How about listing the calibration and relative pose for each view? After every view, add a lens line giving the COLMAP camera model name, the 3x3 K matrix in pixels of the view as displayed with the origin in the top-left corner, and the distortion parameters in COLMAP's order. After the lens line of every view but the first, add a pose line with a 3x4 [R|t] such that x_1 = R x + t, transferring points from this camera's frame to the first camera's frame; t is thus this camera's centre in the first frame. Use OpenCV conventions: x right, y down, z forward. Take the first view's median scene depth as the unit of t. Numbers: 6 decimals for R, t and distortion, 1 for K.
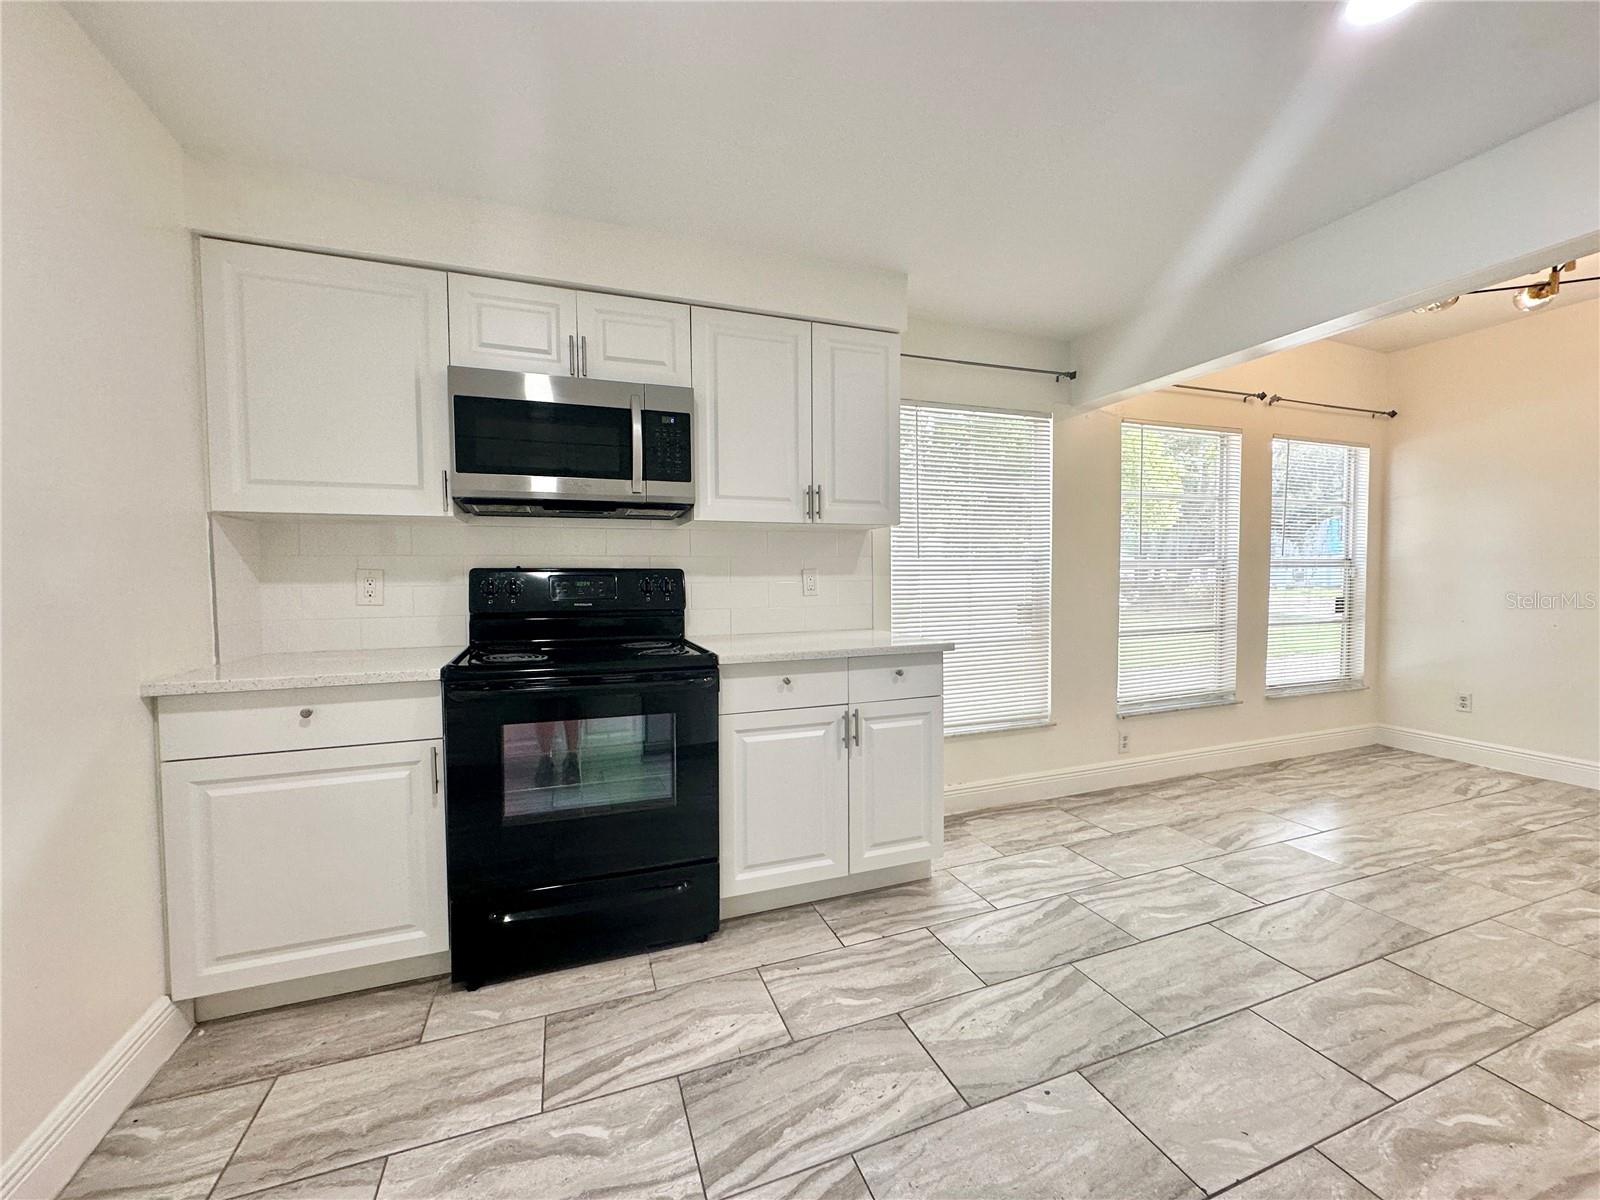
lens RADIAL K [[639.1, 0, 803.0], [0, 639.1, 595.6], [0, 0, 1]] dist [-0.002660, 0.000804]
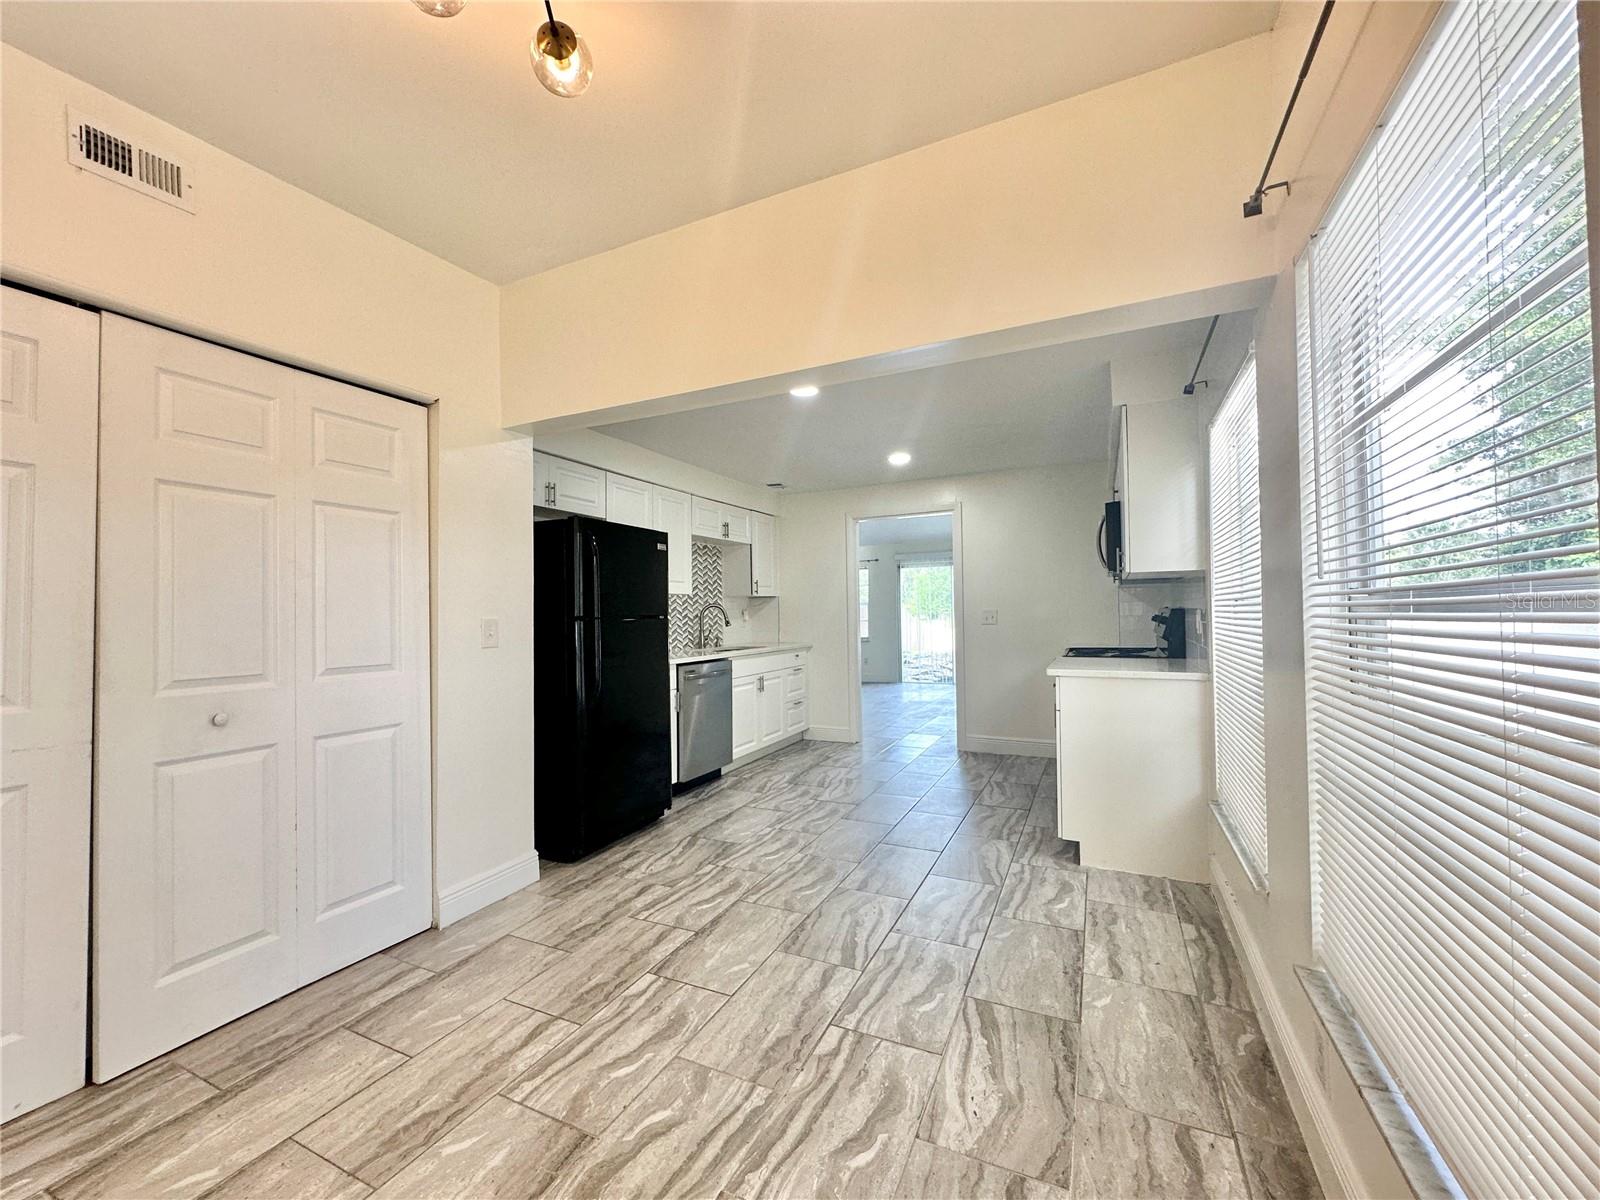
lens RADIAL K [[639.1, 0, 804.9], [0, 639.1, 601.8], [0, 0, 1]] dist [-0.002660, 0.000804]
pose [[-0.713981, 0.007025, -0.700130, 1.542305], [-0.004285, 0.999887, 0.014402, -0.083176], [0.700152, 0.013283, -0.713870, 1.622510]]
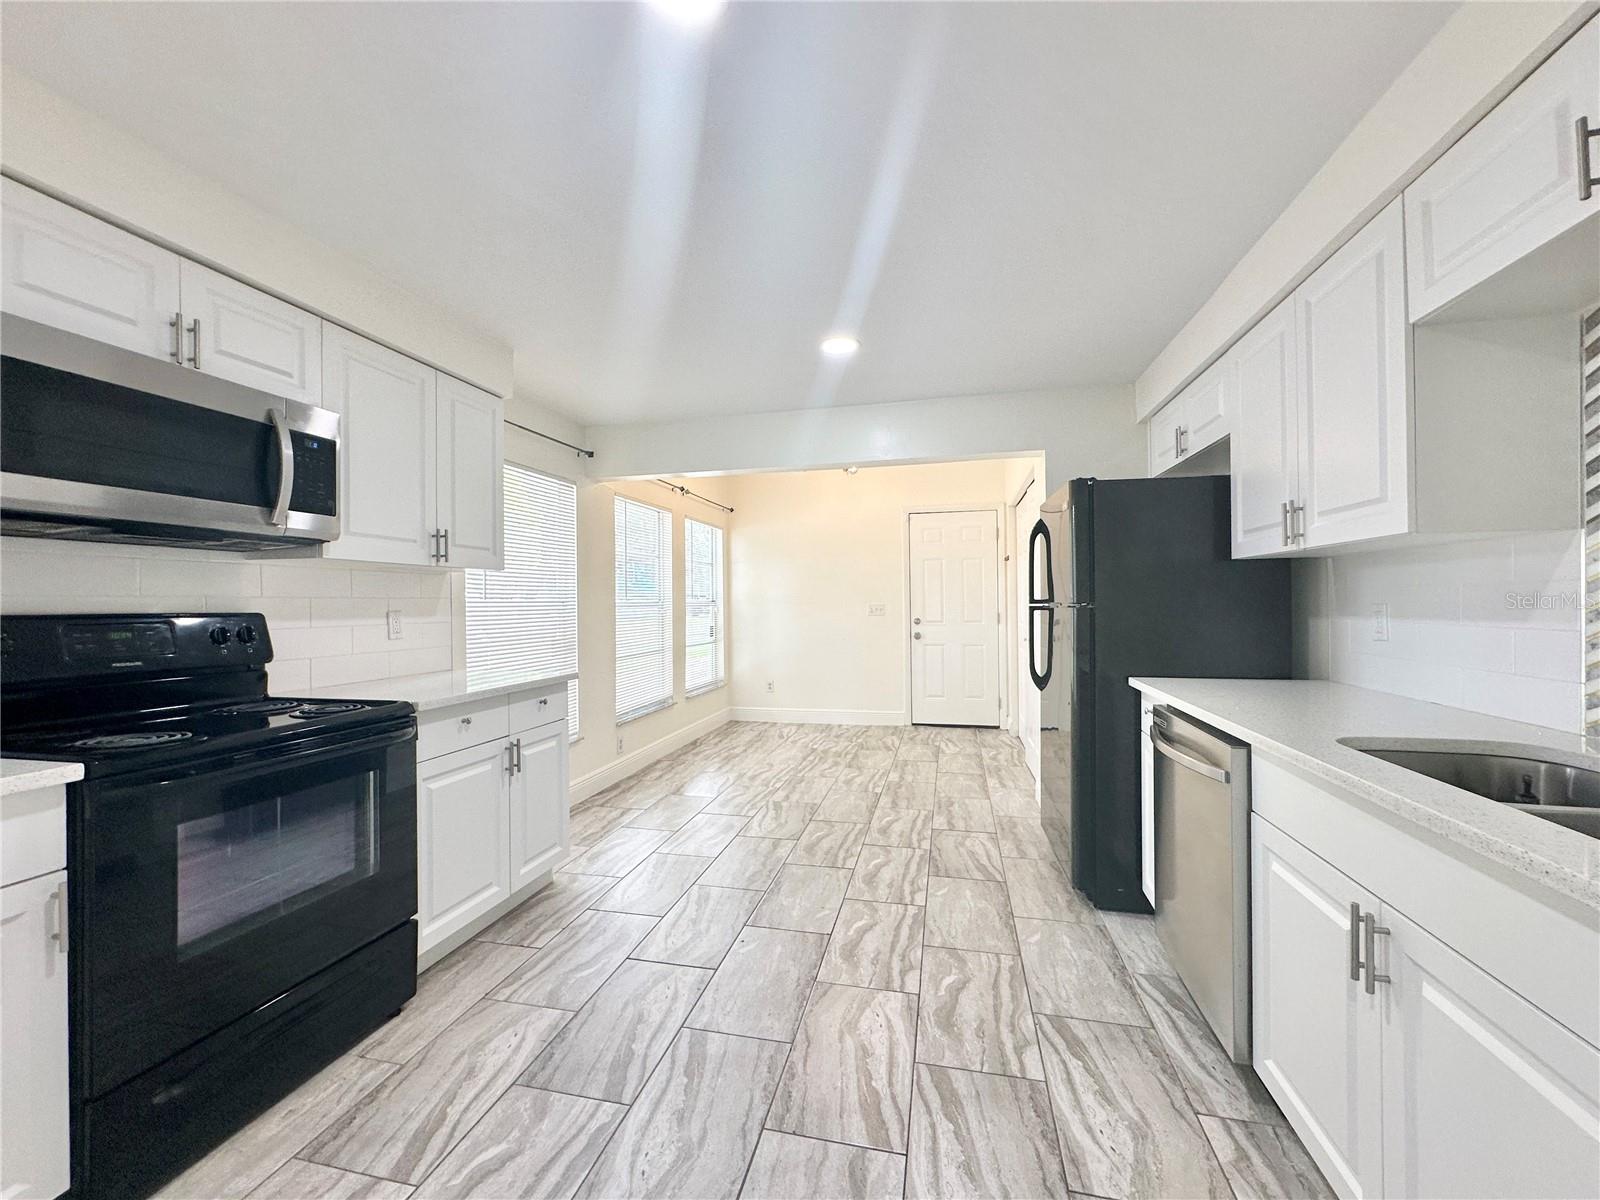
lens RADIAL K [[639.1, 0, 800.1], [0, 639.1, 591.2], [0, 0, 1]] dist [-0.002660, 0.000804]
pose [[0.558055, 0.017407, 0.829621, -0.552272], [0.034214, 0.998447, -0.043963, -0.011535], [-0.829098, 0.052918, 0.556593, -0.032860]]
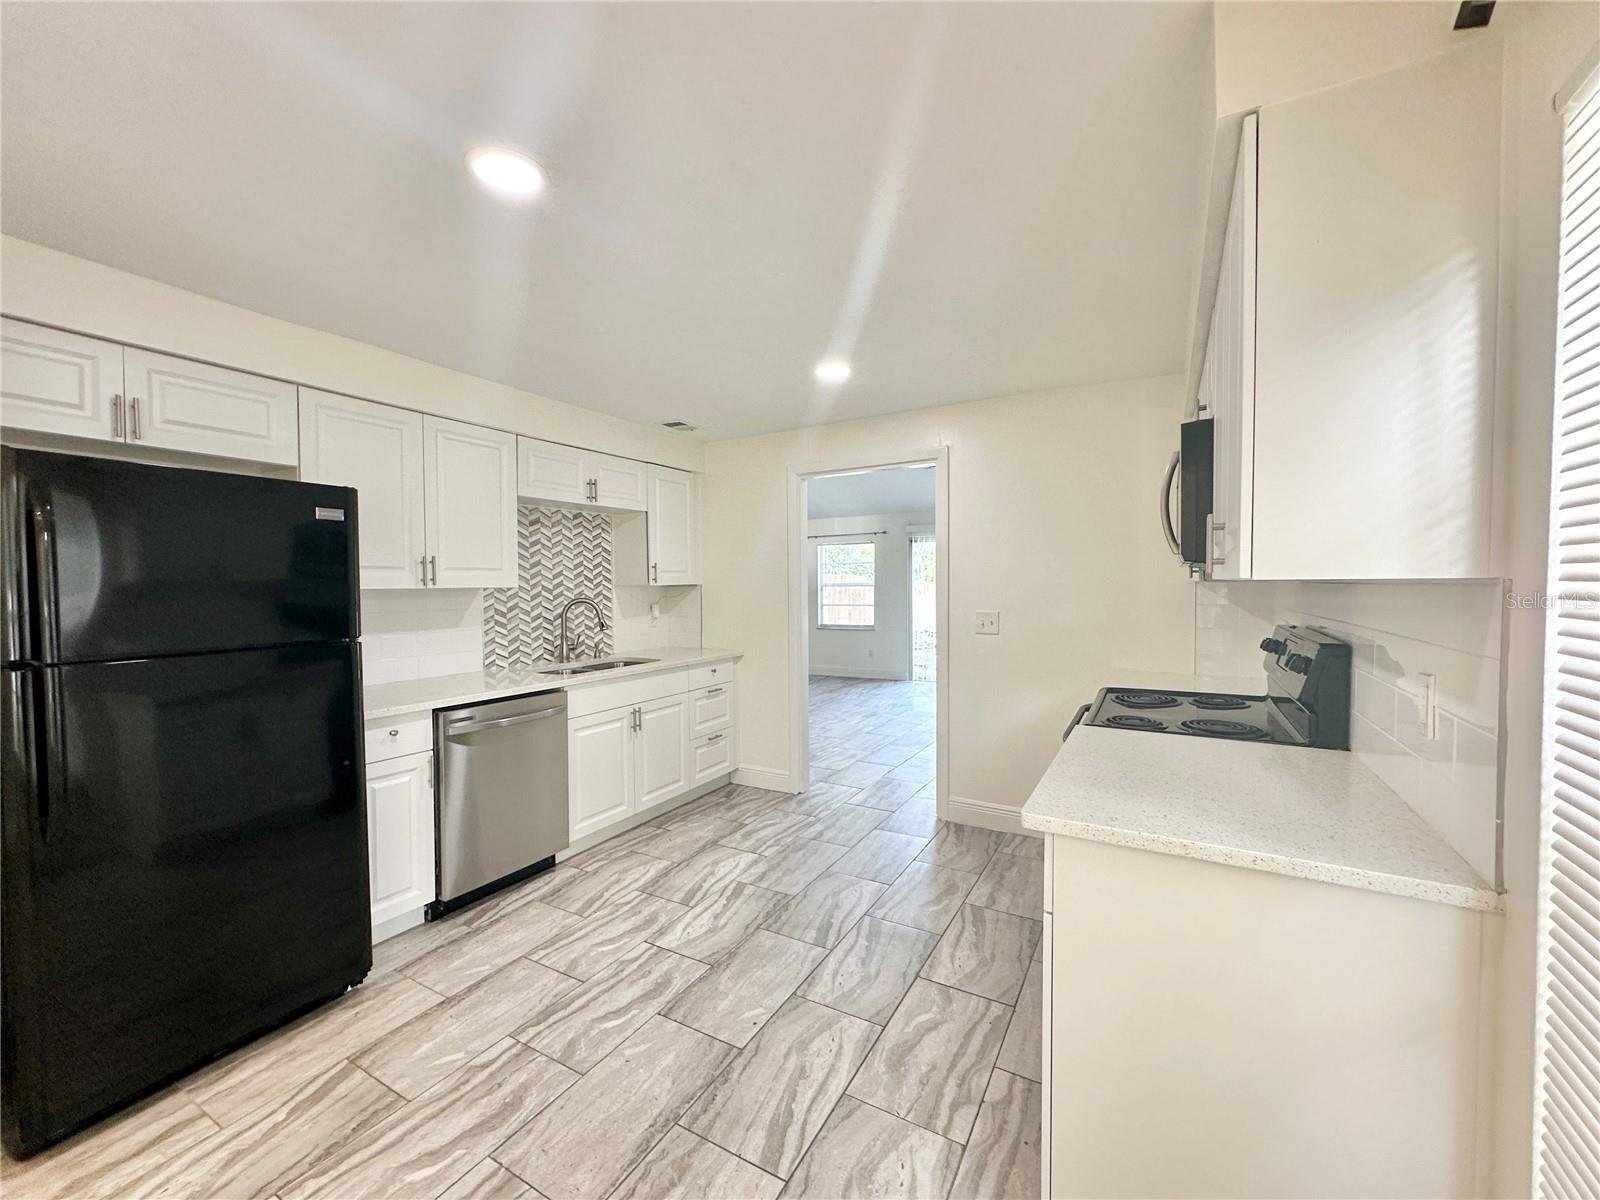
lens RADIAL K [[639.1, 0, 805.0], [0, 639.1, 600.1], [0, 0, 1]] dist [-0.002660, 0.000804]
pose [[-0.766681, 0.029833, -0.641334, 0.731016], [-0.009682, 0.998269, 0.058011, -0.136299], [0.641955, 0.050686, -0.765065, 1.312720]]
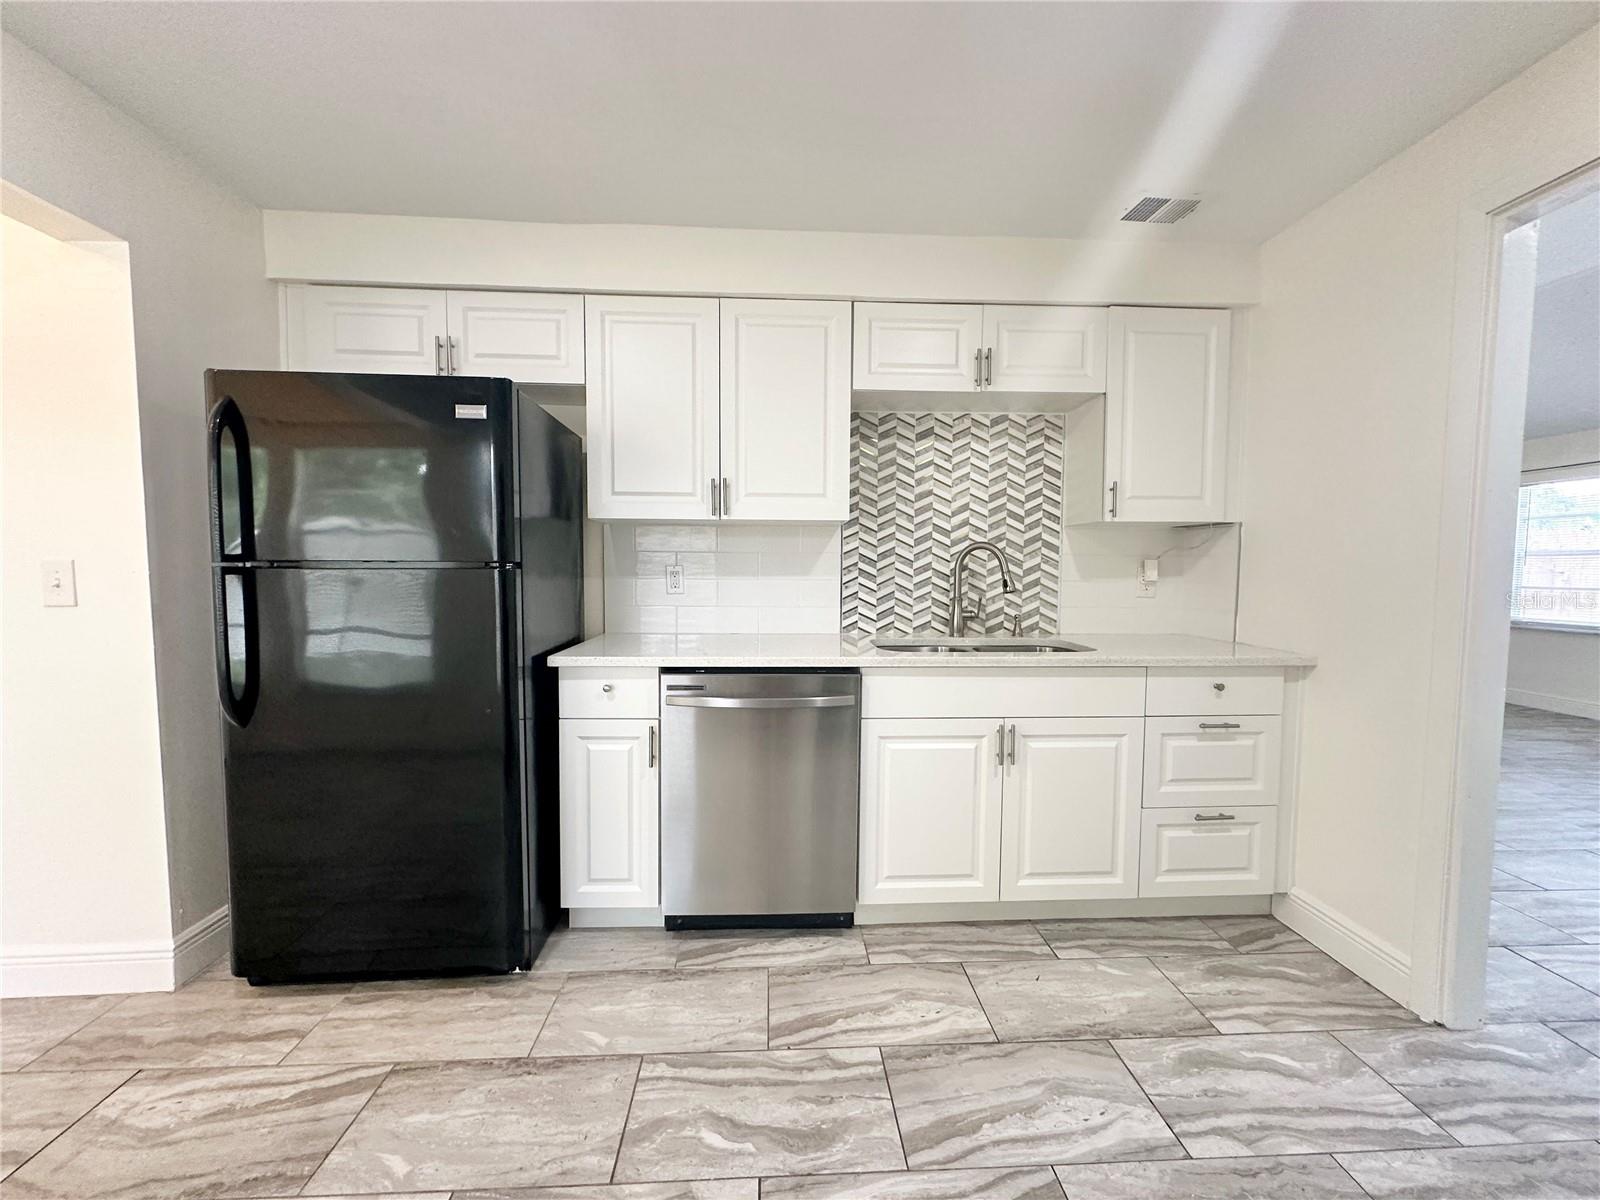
lens RADIAL K [[639.1, 0, 804.5], [0, 639.1, 599.1], [0, 0, 1]] dist [-0.002660, 0.000804]
pose [[-0.953149, -0.015177, 0.302119, 0.071376], [0.011893, 0.996088, 0.087560, -0.042027], [-0.302266, 0.087051, -0.949240, 0.811674]]
